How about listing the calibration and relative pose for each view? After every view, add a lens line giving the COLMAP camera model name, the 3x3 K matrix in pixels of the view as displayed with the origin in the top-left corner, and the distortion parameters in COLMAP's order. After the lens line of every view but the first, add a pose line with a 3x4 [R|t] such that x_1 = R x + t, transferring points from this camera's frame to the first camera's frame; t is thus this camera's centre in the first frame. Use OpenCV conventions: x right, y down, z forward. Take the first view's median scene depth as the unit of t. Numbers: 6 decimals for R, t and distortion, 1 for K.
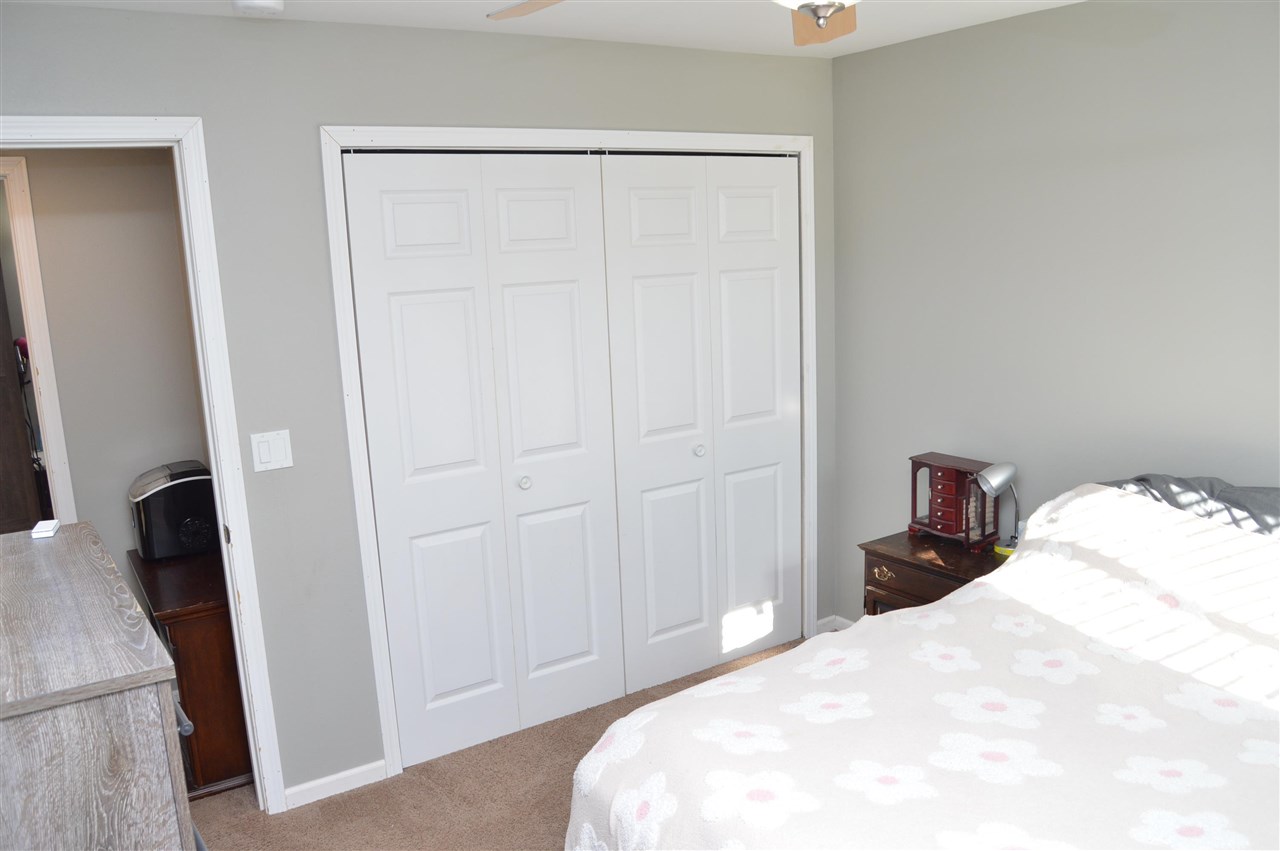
lens RADIAL K [[1022.5, 0, 637.6], [0, 1022.5, 442.4], [0, 0, 1]] dist [-0.049239, -0.003508]
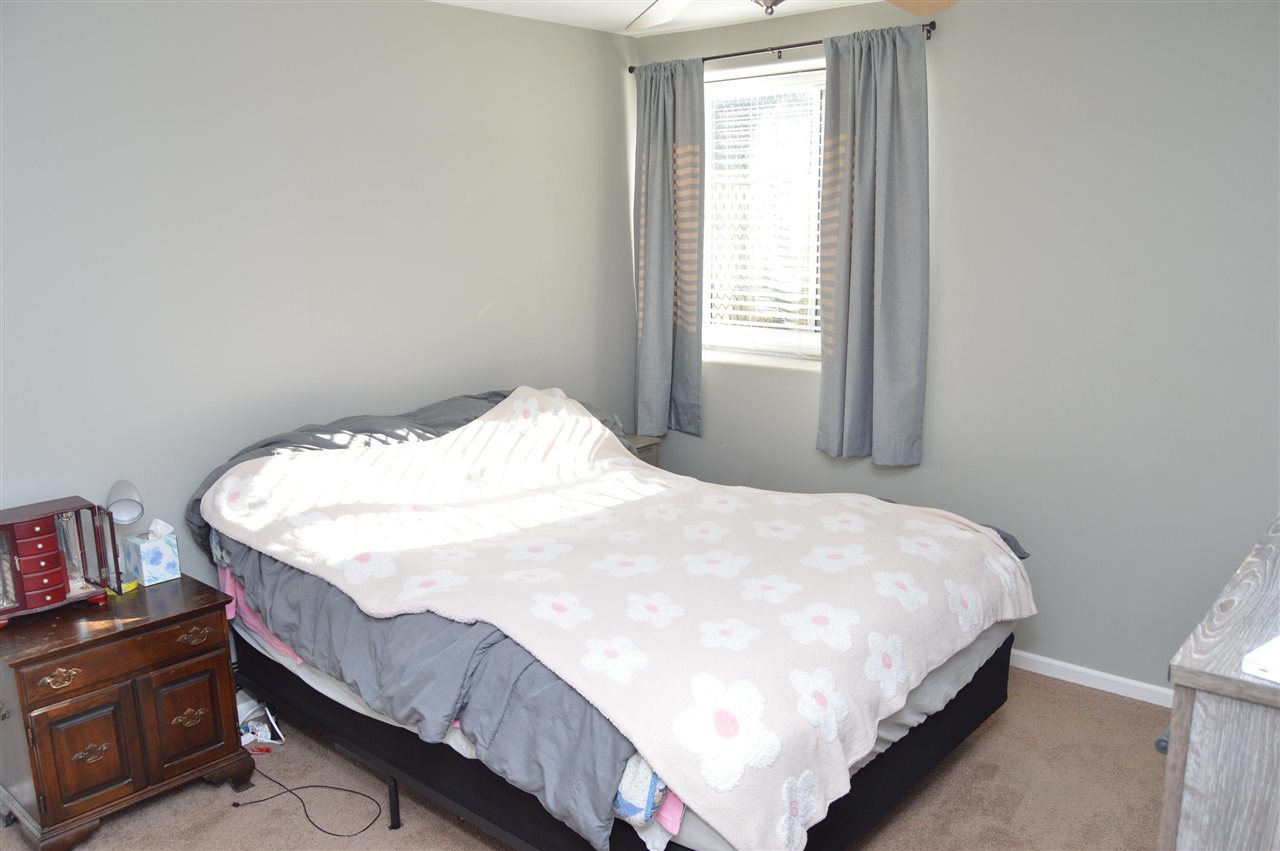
lens RADIAL K [[1022.5, 0, 637.6], [0, 1022.5, 442.4], [0, 0, 1]] dist [-0.049239, -0.003508]
pose [[-0.264987, -0.158332, 0.951164, -0.703380], [0.209719, 0.953350, 0.217122, -0.133177], [-0.941169, 0.257012, -0.219421, 1.016672]]
